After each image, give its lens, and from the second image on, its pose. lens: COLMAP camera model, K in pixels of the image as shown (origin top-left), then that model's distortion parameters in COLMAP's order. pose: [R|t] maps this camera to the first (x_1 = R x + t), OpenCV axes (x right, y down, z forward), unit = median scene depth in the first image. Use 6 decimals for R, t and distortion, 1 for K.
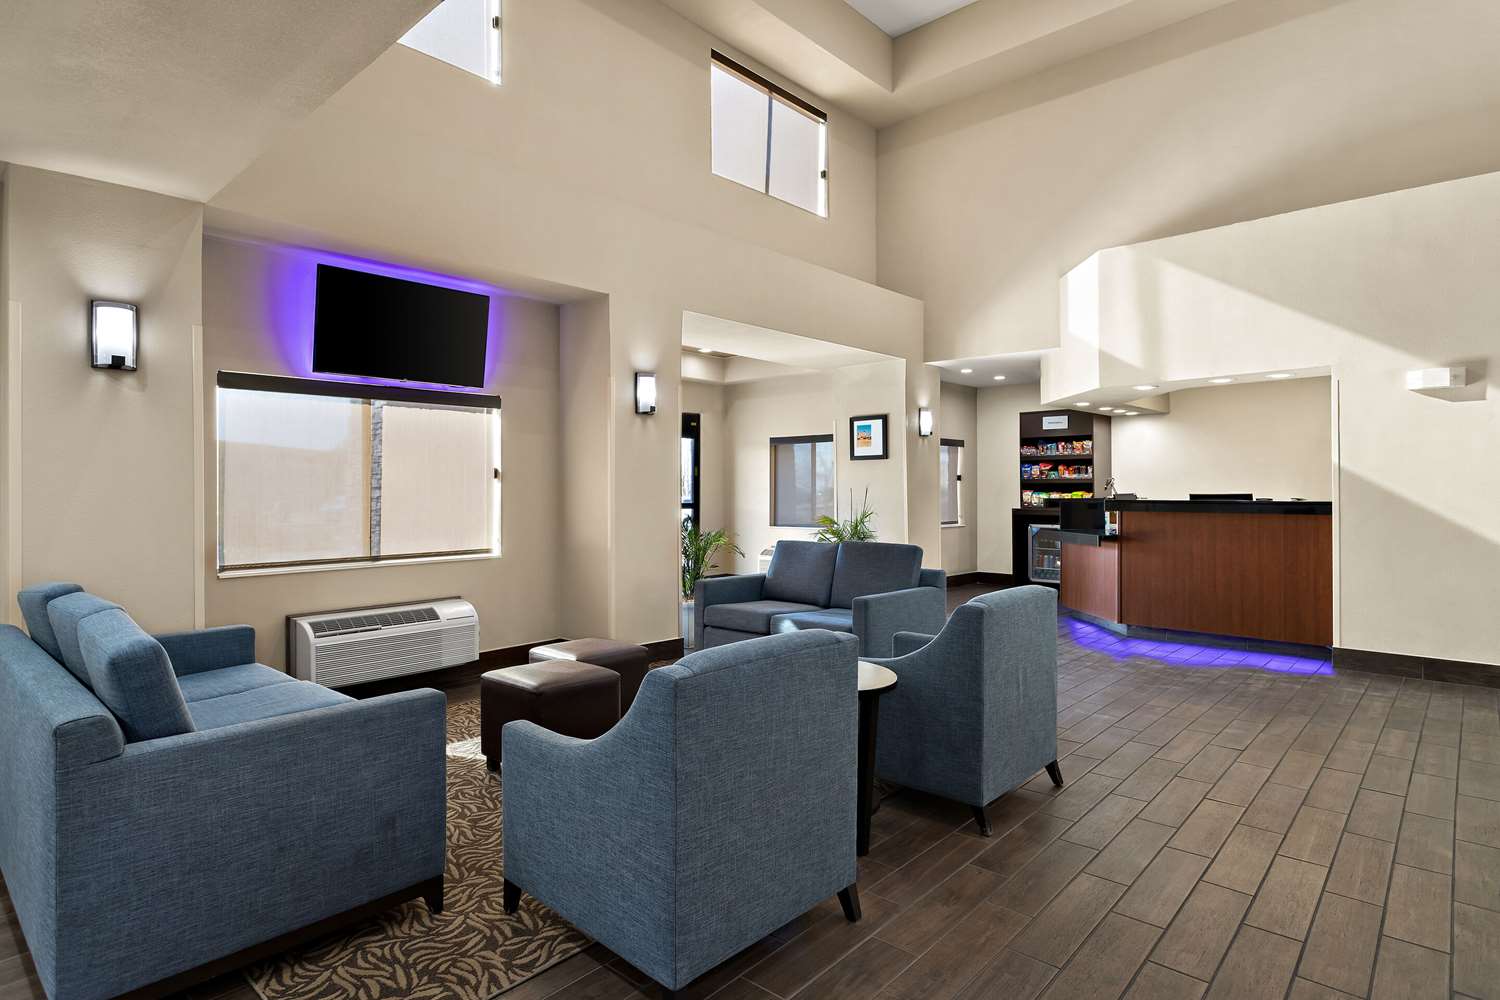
lens RADIAL K [[793.0, 0, 750.0], [0, 793.0, 500.0], [0, 0, 1]] dist [0.001304, 0.000212]
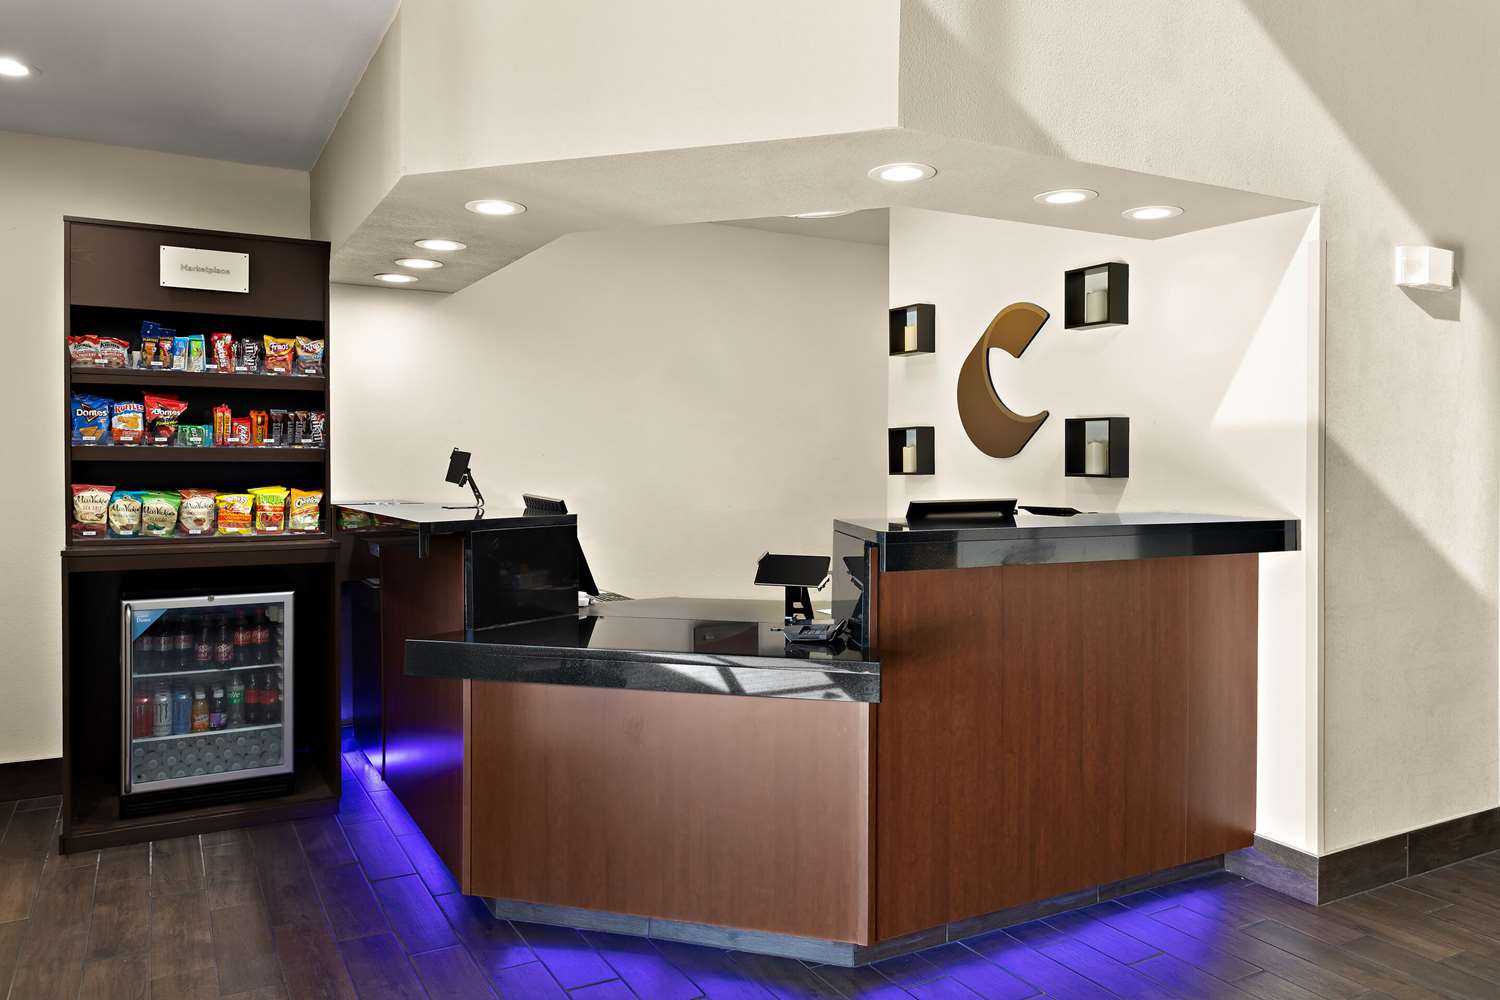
lens RADIAL K [[1103.8, 0, 752.0], [0, 1103.8, 462.7], [0, 0, 1]] dist [0.000922, 0.000267]
pose [[0.314630, -0.003141, 0.949209, 0.037902], [0.007682, 0.999970, 0.000763, -0.019865], [-0.949183, 0.007052, 0.314644, 0.659932]]
